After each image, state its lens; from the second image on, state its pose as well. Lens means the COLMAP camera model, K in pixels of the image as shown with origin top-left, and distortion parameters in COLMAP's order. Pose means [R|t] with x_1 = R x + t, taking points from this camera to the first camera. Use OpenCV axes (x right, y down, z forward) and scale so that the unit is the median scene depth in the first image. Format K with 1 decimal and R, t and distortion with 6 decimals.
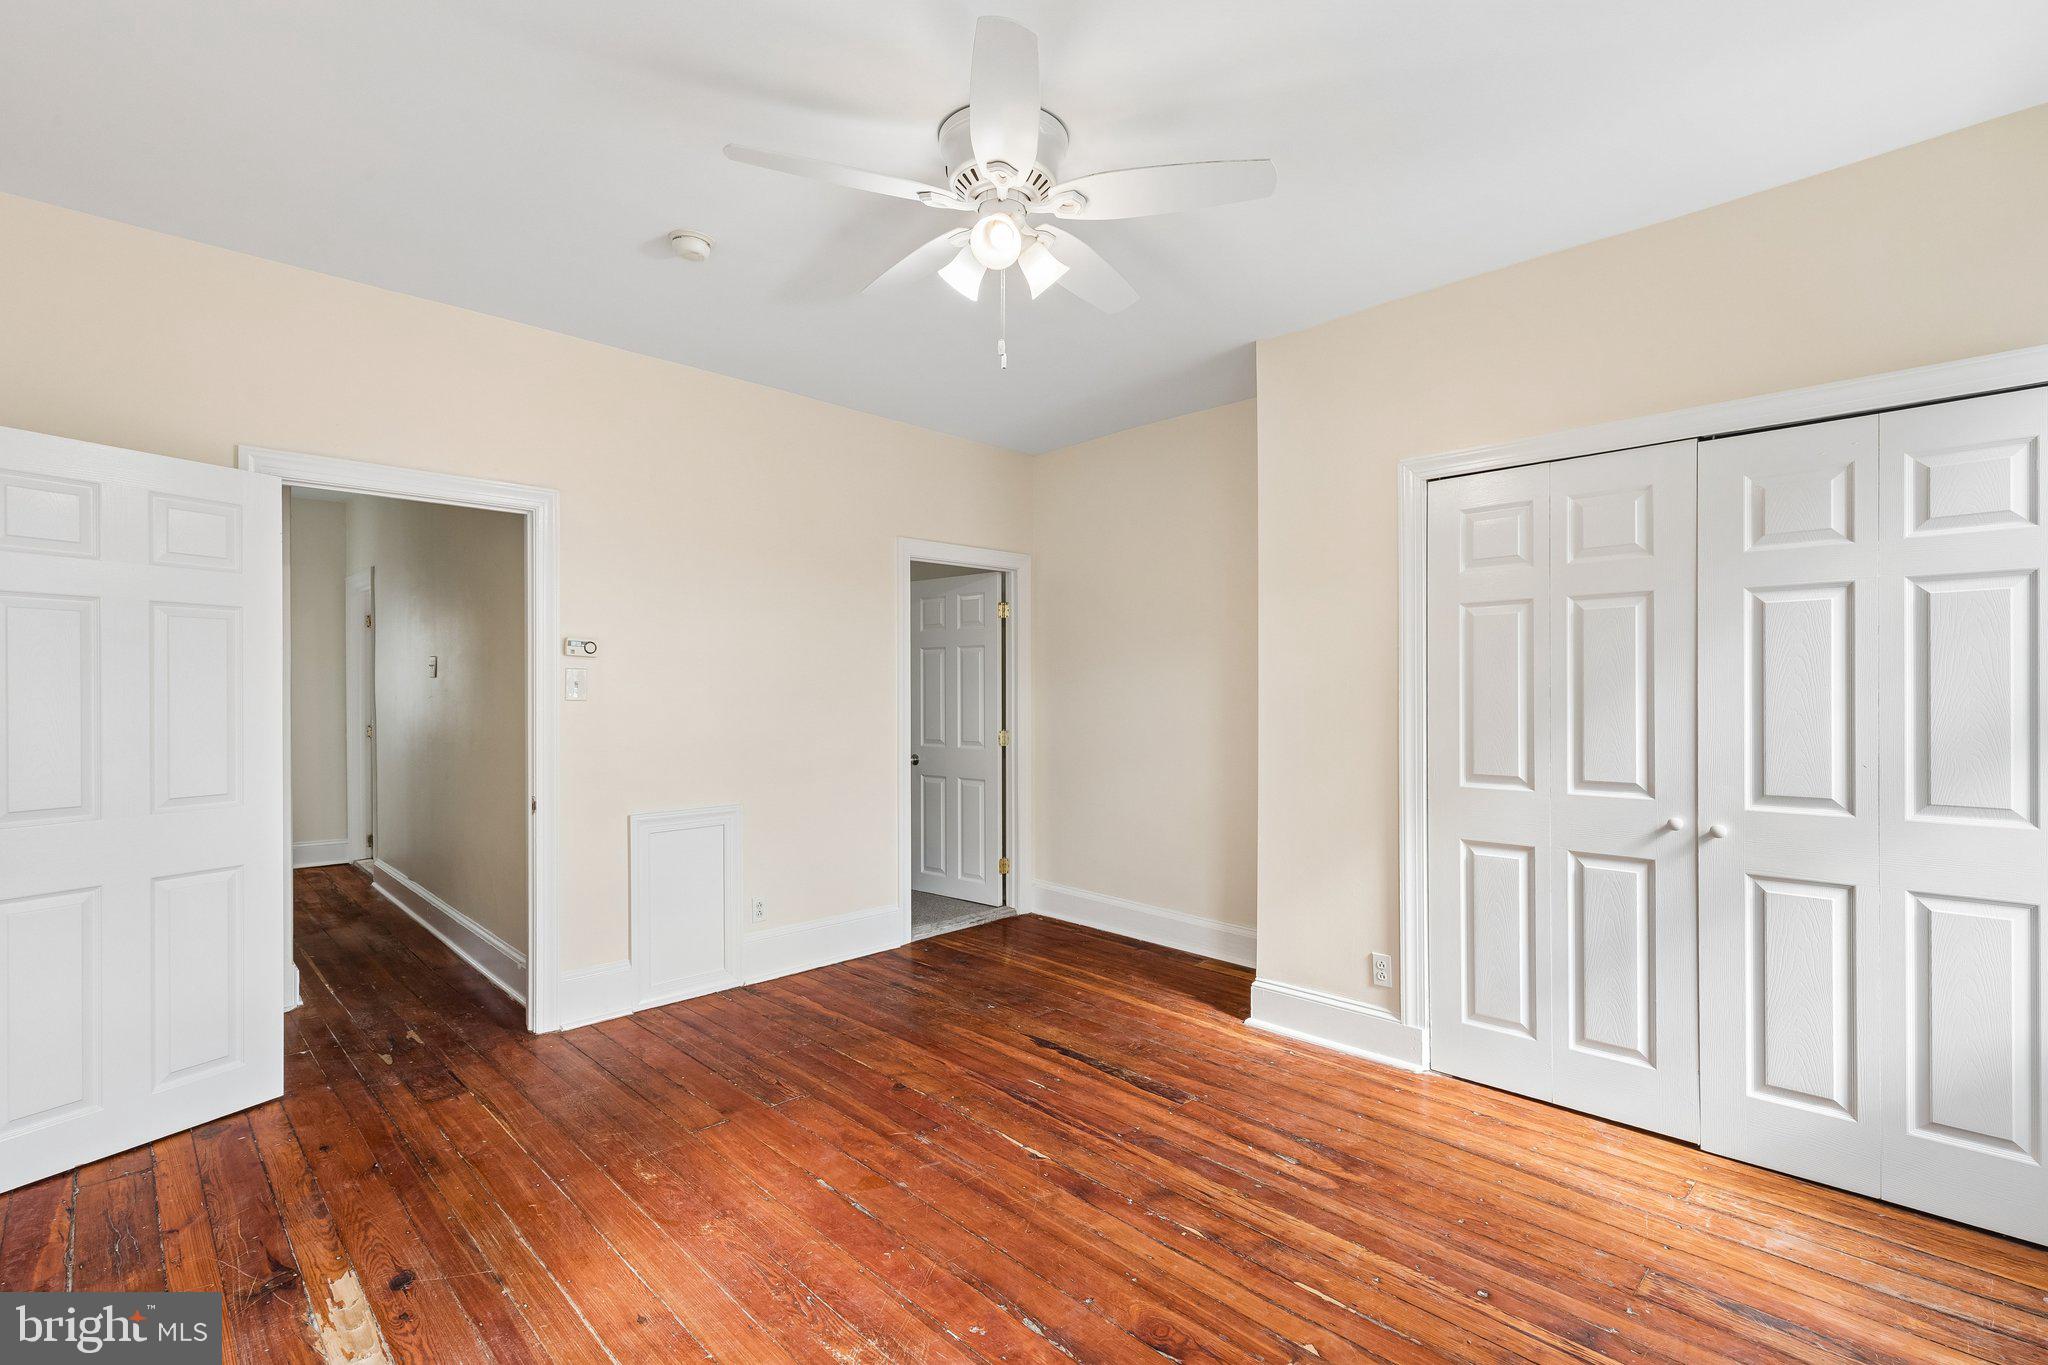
lens RADIAL K [[932.4, 0, 1031.5], [0, 932.4, 685.2], [0, 0, 1]] dist [0.012239, -0.002734]
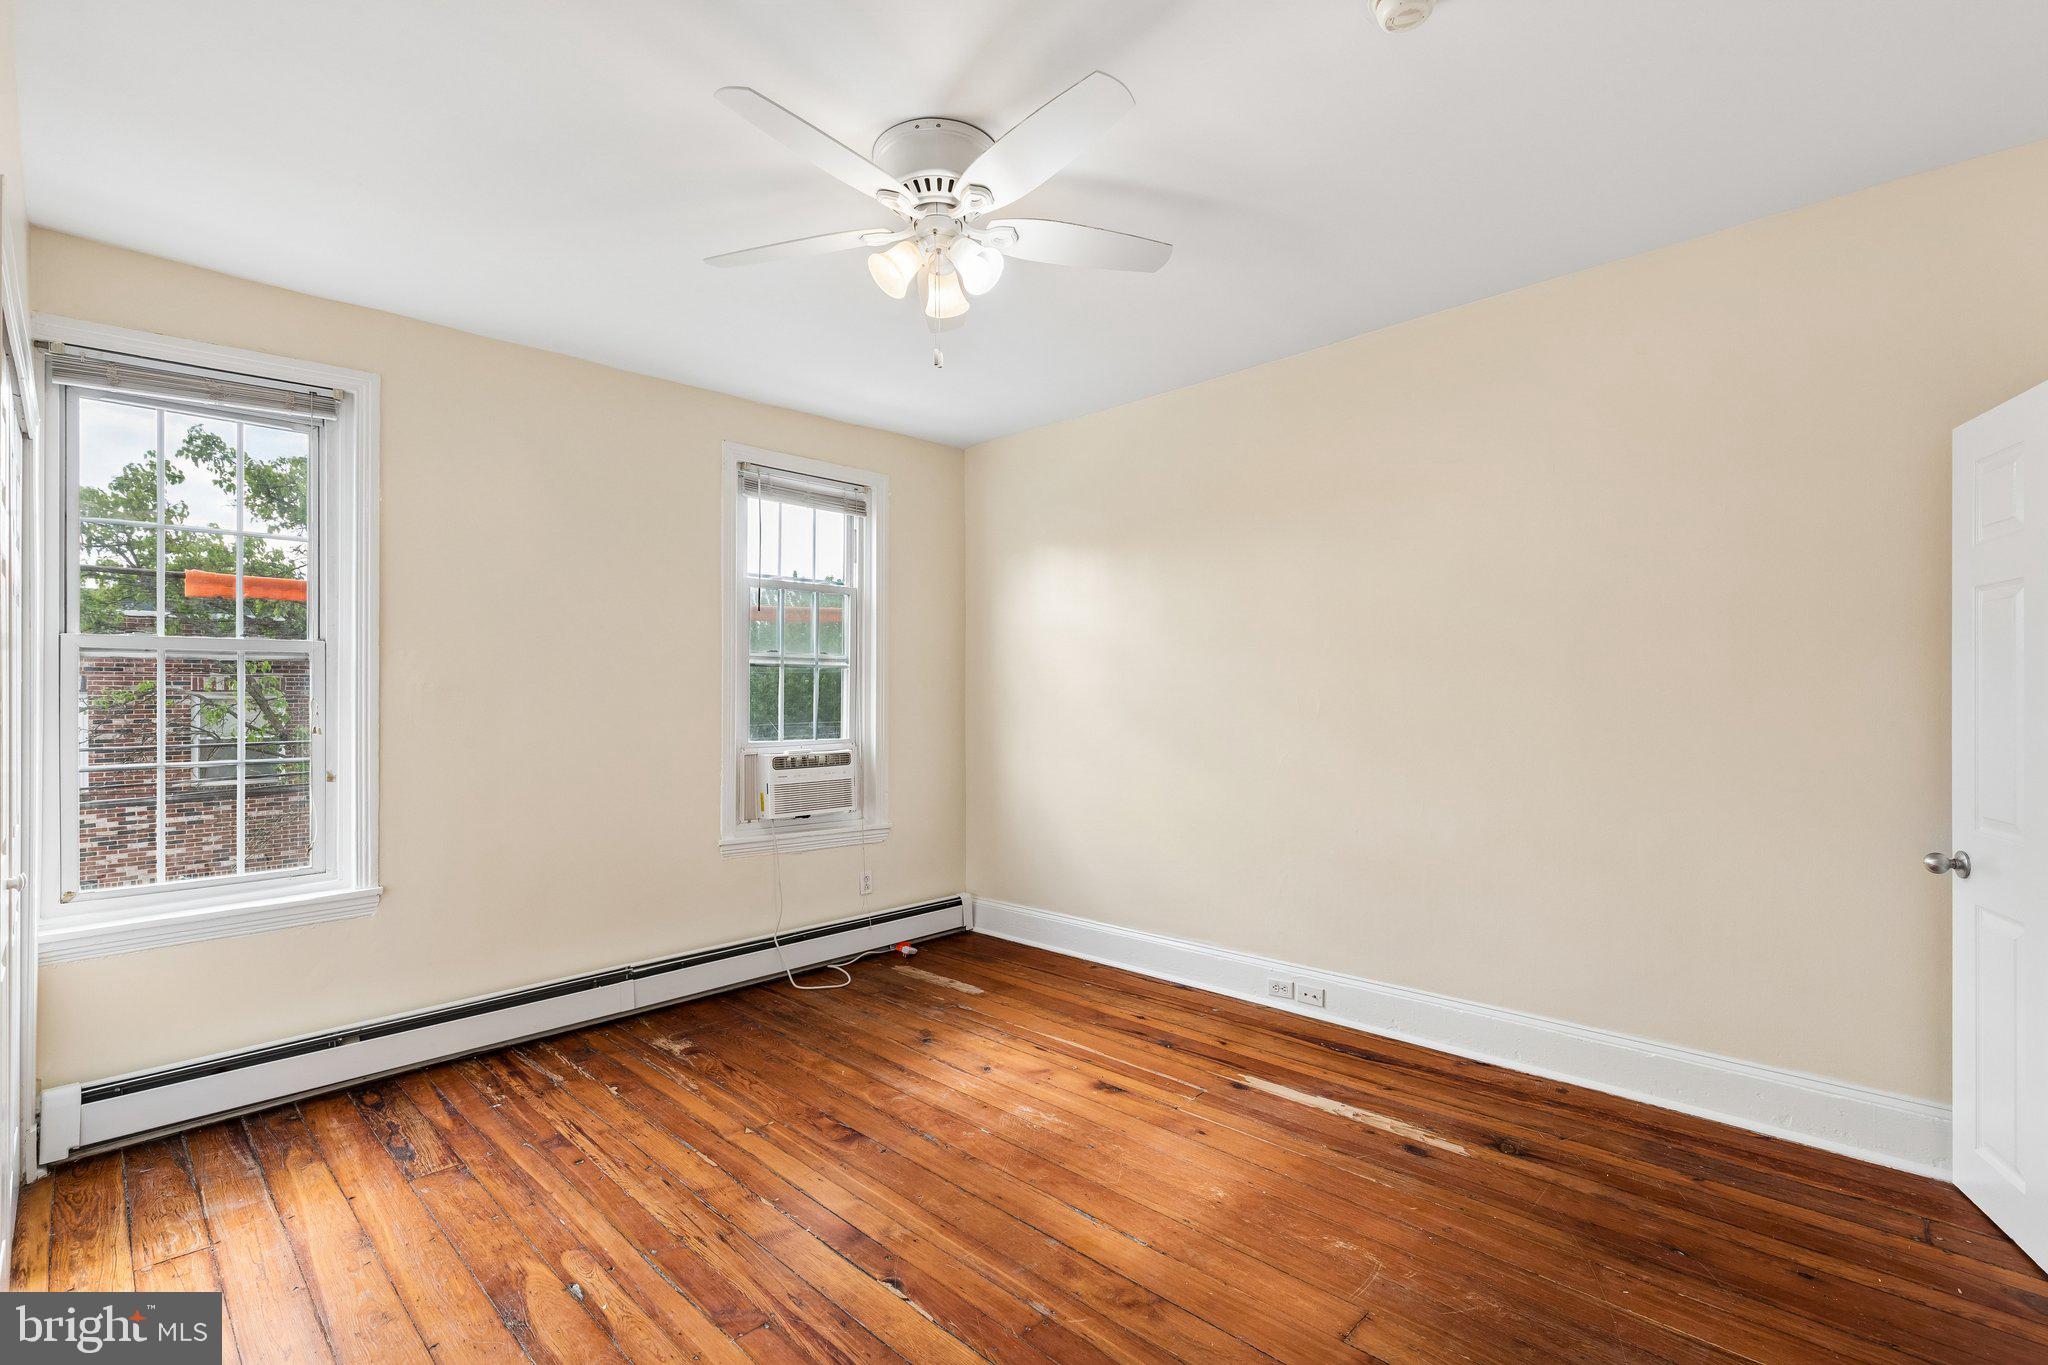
lens RADIAL K [[932.4, 0, 1021.7], [0, 932.4, 691.6], [0, 0, 1]] dist [0.012239, -0.002734]
pose [[-0.999975, 0.007127, -0.000046, -0.100200], [0.007127, 0.999957, -0.006002, 0.007075], [0.000004, -0.006002, -0.999982, 1.689606]]
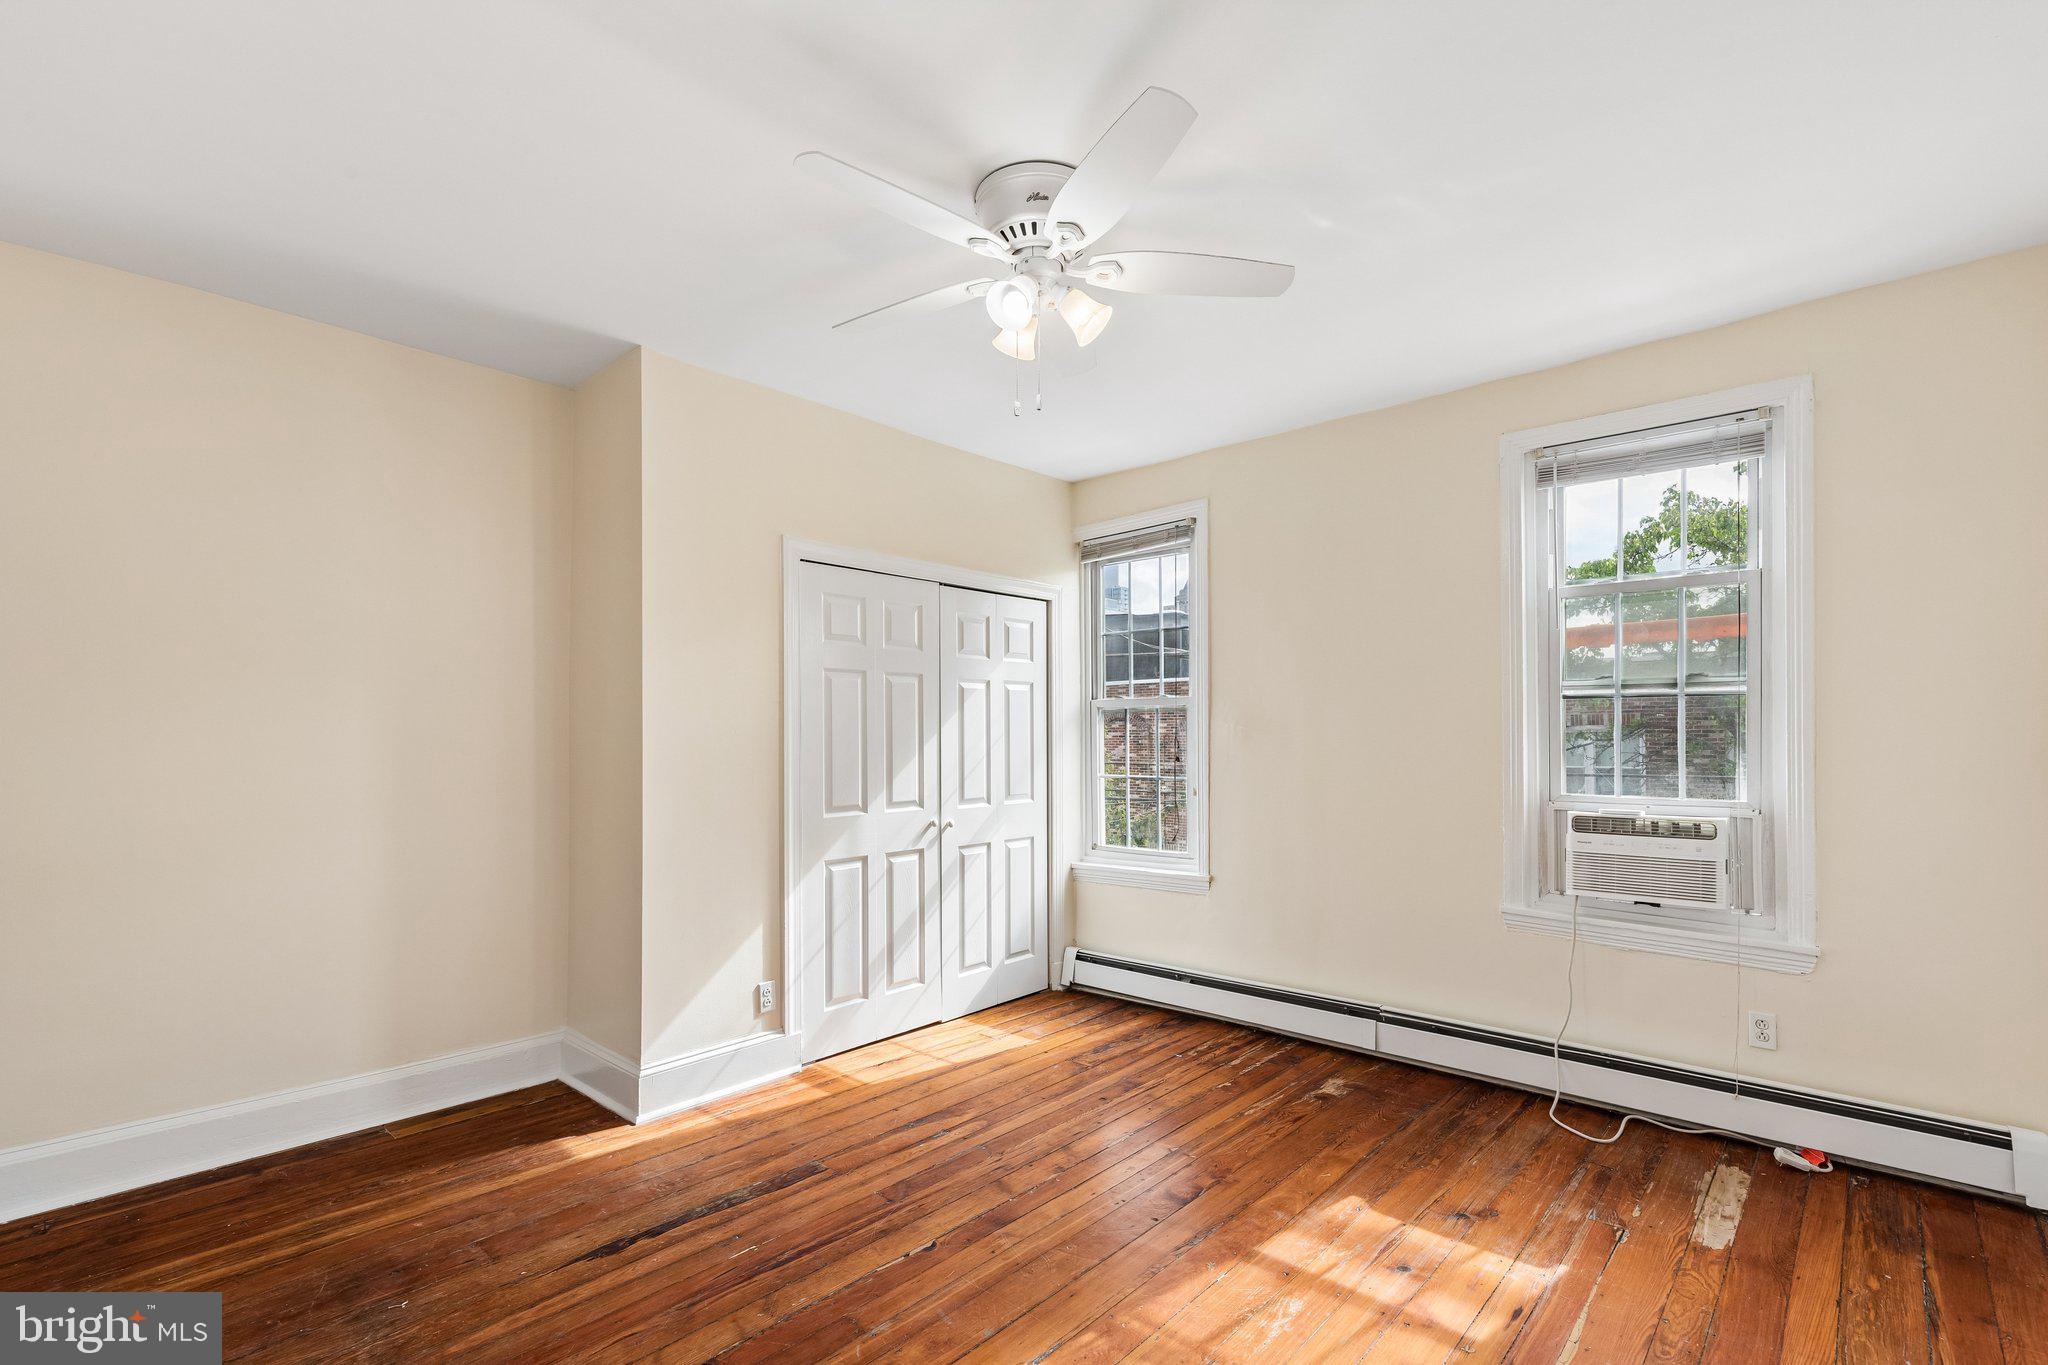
lens RADIAL K [[932.4, 0, 1027.9], [0, 932.4, 728.1], [0, 0, 1]] dist [0.012239, -0.002734]
pose [[-0.047504, 0.008283, 0.998837, -0.866431], [0.000181, 0.999966, -0.008284, 0.001156], [-0.998871, -0.000212, -0.047504, 0.890552]]
